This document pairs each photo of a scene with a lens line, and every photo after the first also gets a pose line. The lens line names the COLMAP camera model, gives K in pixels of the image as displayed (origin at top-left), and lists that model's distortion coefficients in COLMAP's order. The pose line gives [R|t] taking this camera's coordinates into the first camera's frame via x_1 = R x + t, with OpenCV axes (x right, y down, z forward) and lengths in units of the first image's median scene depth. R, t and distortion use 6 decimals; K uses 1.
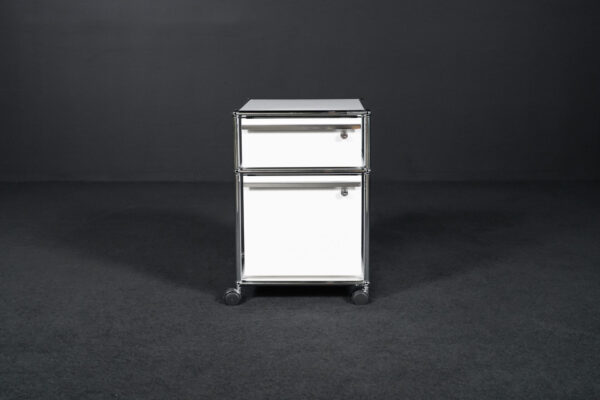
lens RADIAL K [[934.7, 0, 301.4], [0, 934.7, 201.7], [0, 0, 1]] dist [0.014586, 0.000000]
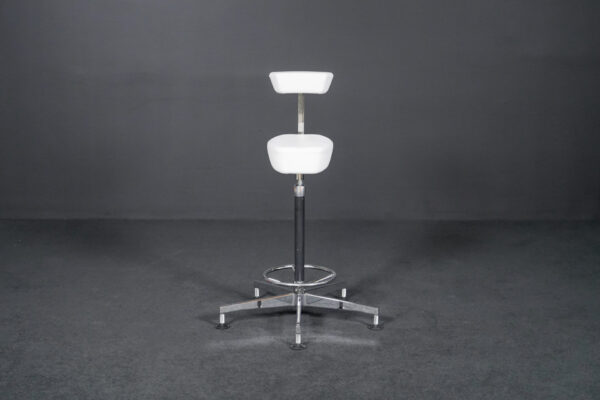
lens RADIAL K [[915.6, 0, 300.4], [0, 915.6, 199.1], [0, 0, 1]] dist [0.005983, 0.000000]
pose [[0.999801, 0.006361, 0.018921, -0.104125], [-0.006784, 0.999726, 0.022395, -0.139672], [-0.018773, -0.022519, 0.999570, -0.121113]]
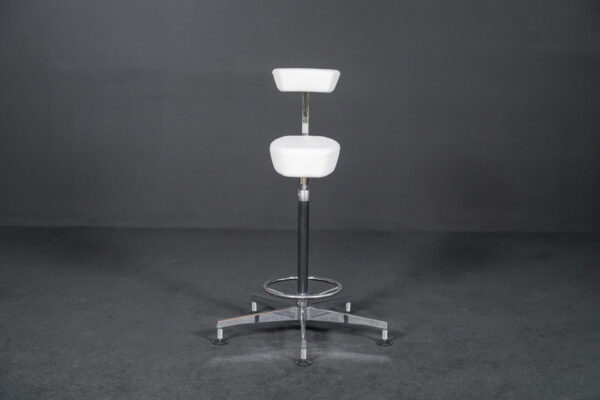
lens RADIAL K [[1050.0, 0, 308.4], [0, 1050.0, 197.8], [0, 0, 1]] dist [0.001730, 0.000000]
pose [[0.999553, 0.015569, 0.025531, -0.110406], [-0.015739, 0.999855, 0.006468, -0.126261], [-0.025427, -0.006867, 0.999653, -0.237631]]
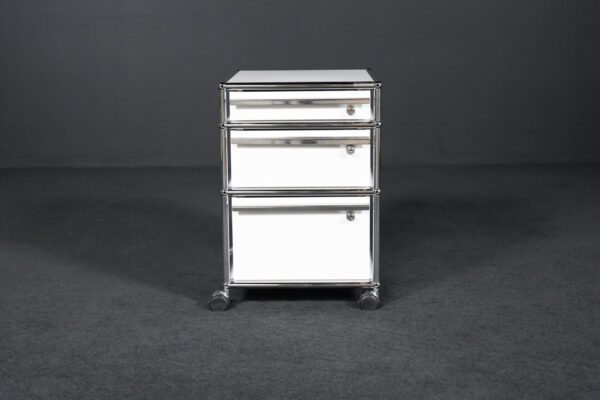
lens RADIAL K [[997.9, 0, 296.0], [0, 997.9, 197.9], [0, 0, 1]] dist [-0.010860, 0.000000]
pose [[0.999751, -0.008444, 0.020653, -0.083627], [0.008203, 0.999898, 0.011716, -0.004868], [-0.020750, -0.011544, 0.999718, 0.116815]]
